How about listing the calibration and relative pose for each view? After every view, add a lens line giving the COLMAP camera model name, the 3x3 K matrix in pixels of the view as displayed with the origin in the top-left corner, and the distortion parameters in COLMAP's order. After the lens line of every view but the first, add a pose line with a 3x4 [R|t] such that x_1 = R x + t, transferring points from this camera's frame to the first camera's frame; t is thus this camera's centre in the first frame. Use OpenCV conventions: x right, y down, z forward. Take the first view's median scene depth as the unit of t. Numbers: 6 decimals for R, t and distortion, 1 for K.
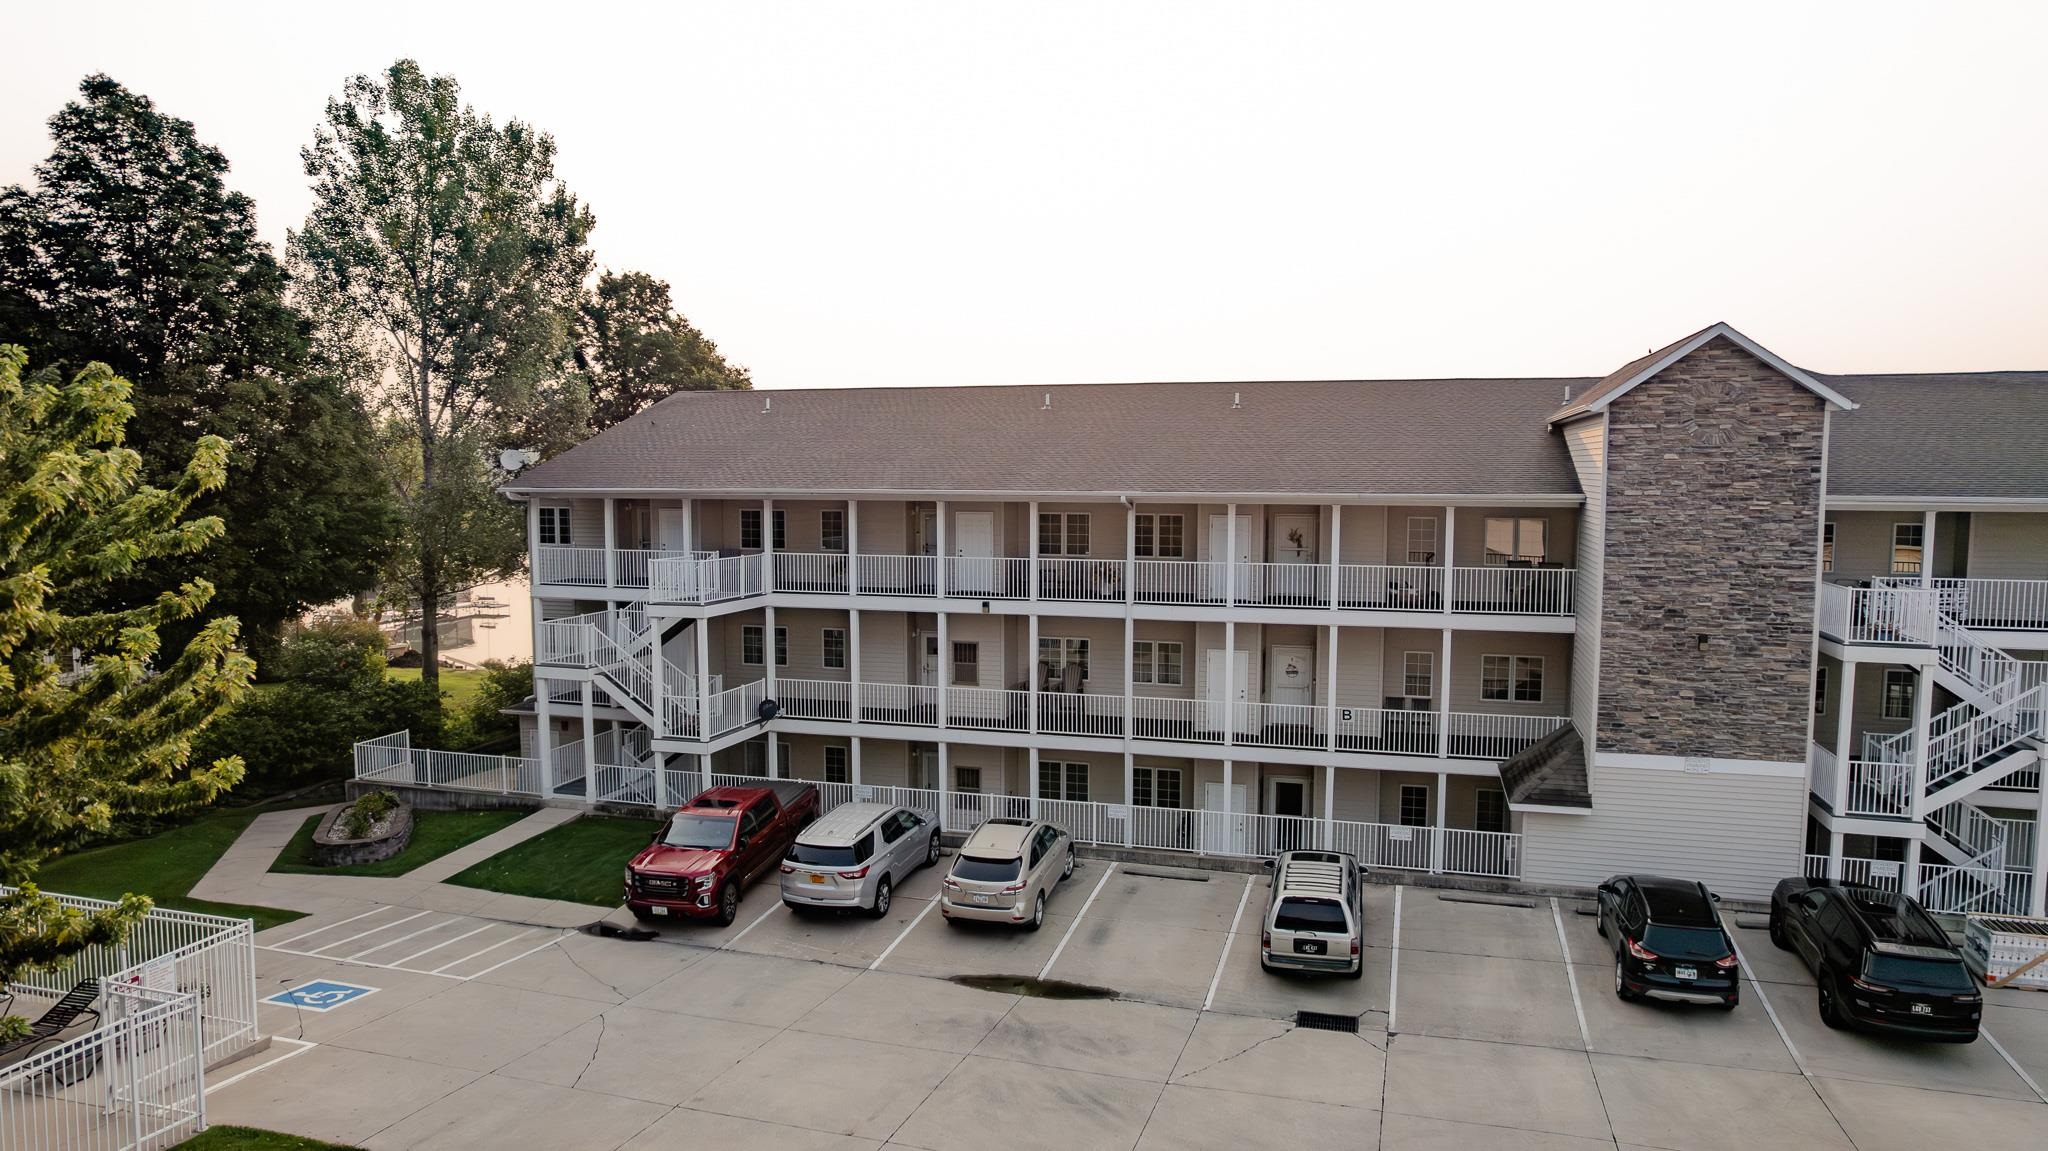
lens RADIAL K [[1307.7, 0, 1022.0], [0, 1307.7, 577.5], [0, 0, 1]] dist [-0.057142, 0.040480]
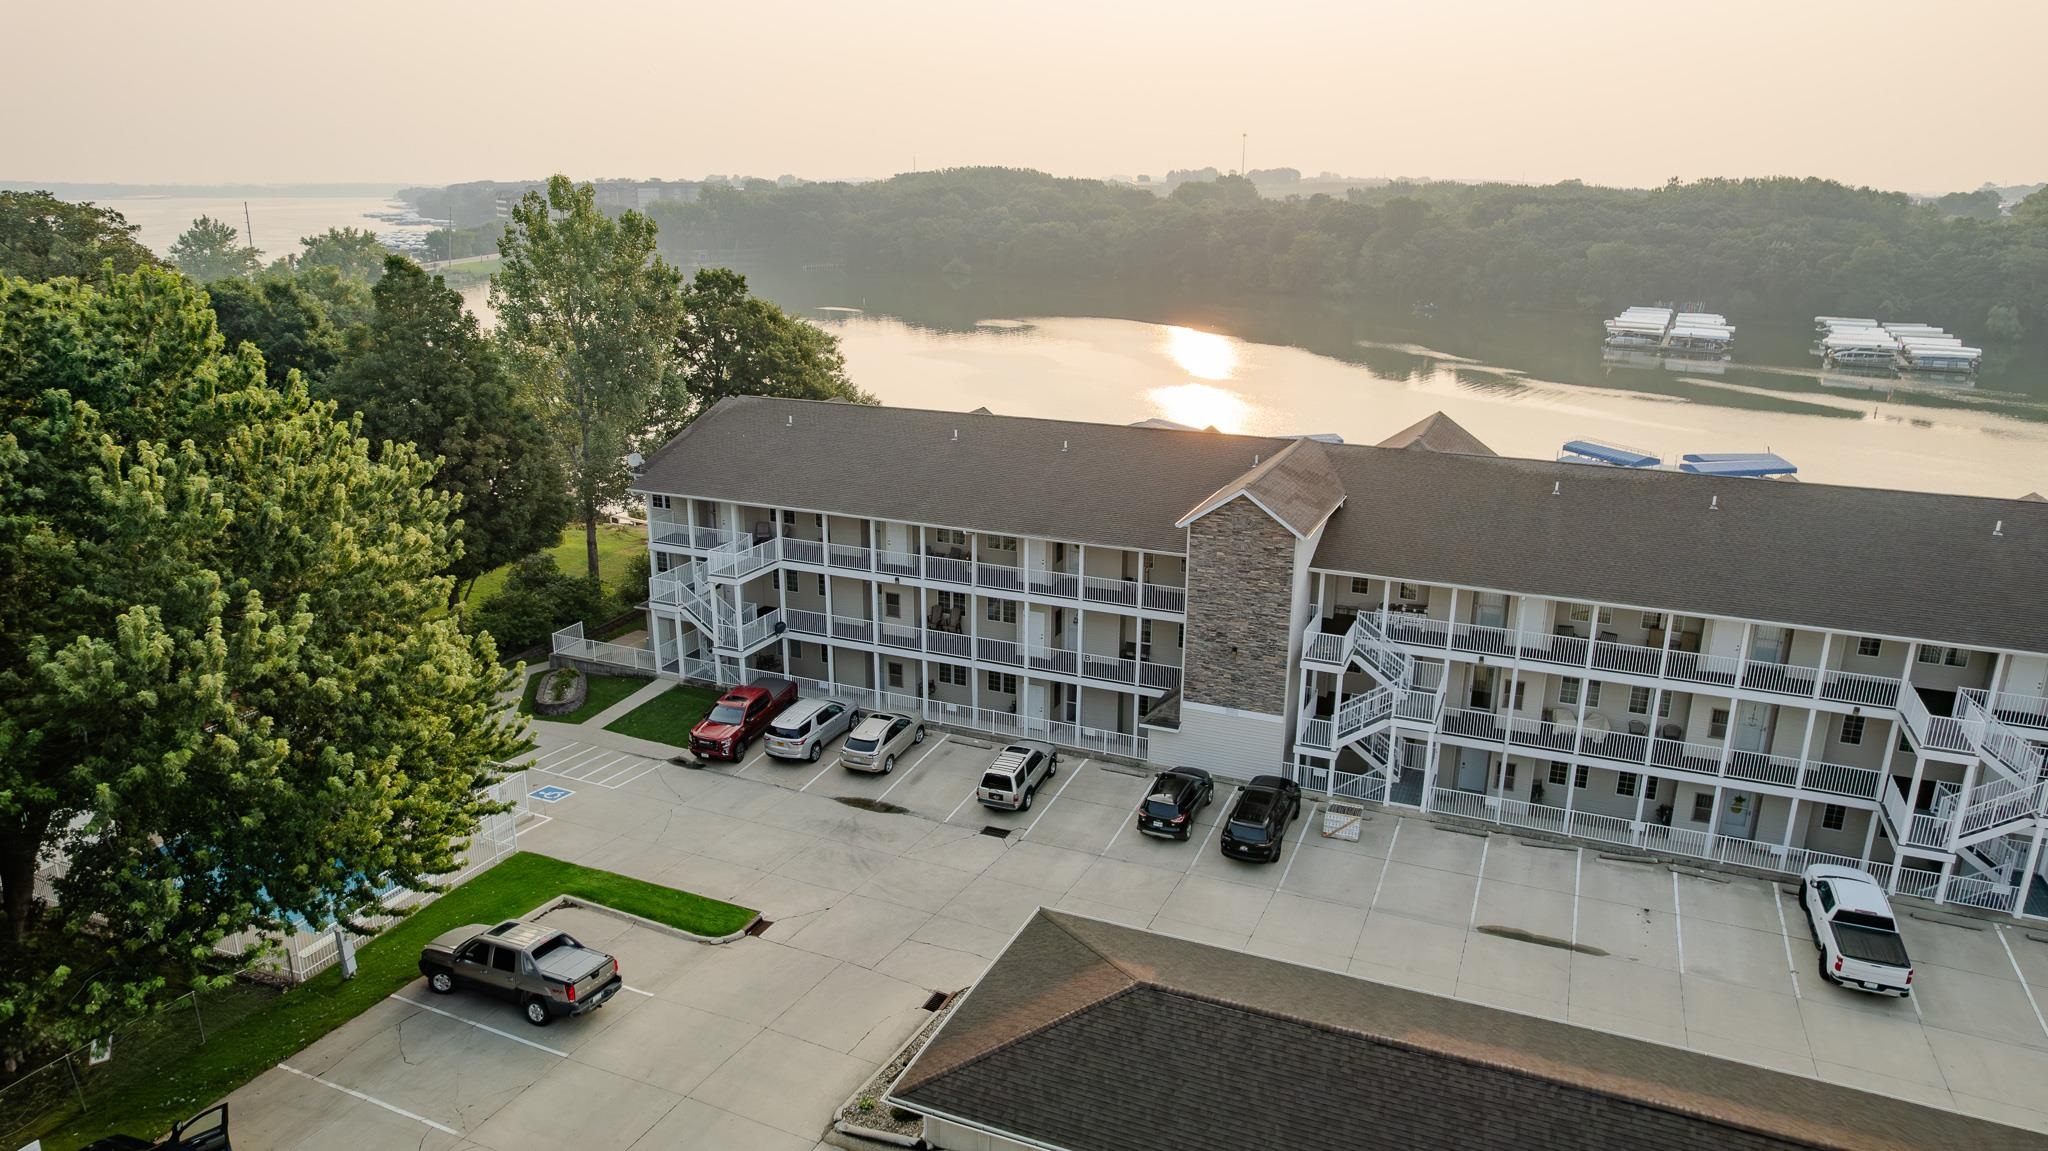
lens RADIAL K [[1307.7, 0, 1023.3], [0, 1307.7, 572.9], [0, 0, 1]] dist [-0.057142, 0.040480]
pose [[0.993243, 0.039630, -0.109078, 0.398632], [-0.017626, 0.980498, 0.195737, -0.402517], [0.114708, -0.192492, 0.974571, -0.817334]]
